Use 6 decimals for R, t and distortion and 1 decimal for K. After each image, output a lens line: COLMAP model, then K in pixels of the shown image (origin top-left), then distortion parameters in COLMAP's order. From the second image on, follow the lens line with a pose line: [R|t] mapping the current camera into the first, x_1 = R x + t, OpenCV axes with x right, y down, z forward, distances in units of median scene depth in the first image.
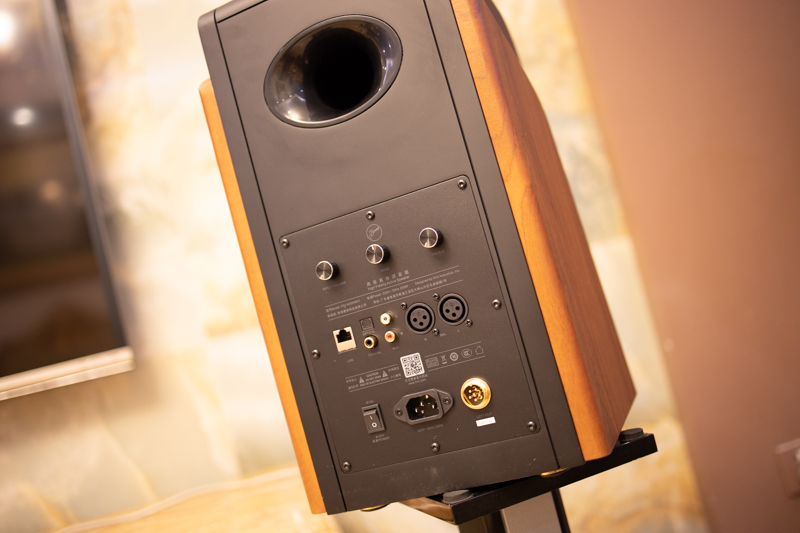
lens RADIAL K [[791.3, 0, 400.0], [0, 791.3, 266.5], [0, 0, 1]] dist [-0.052797, 0.015987]
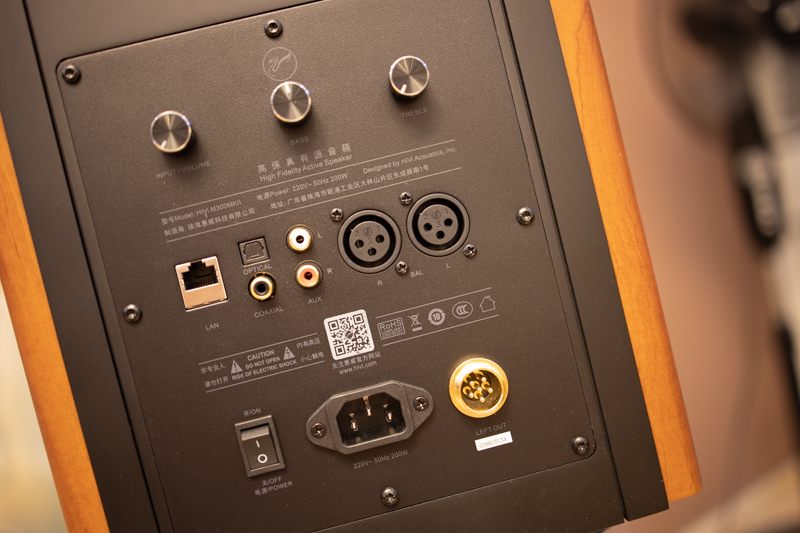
lens RADIAL K [[791.3, 0, 400.0], [0, 791.3, 266.5], [0, 0, 1]] dist [-0.052797, 0.015987]
pose [[0.909776, 0.040927, 0.413077, -0.163311], [-0.034719, 0.999143, -0.022527, 0.092040], [-0.413645, 0.006153, 0.910417, 0.531916]]
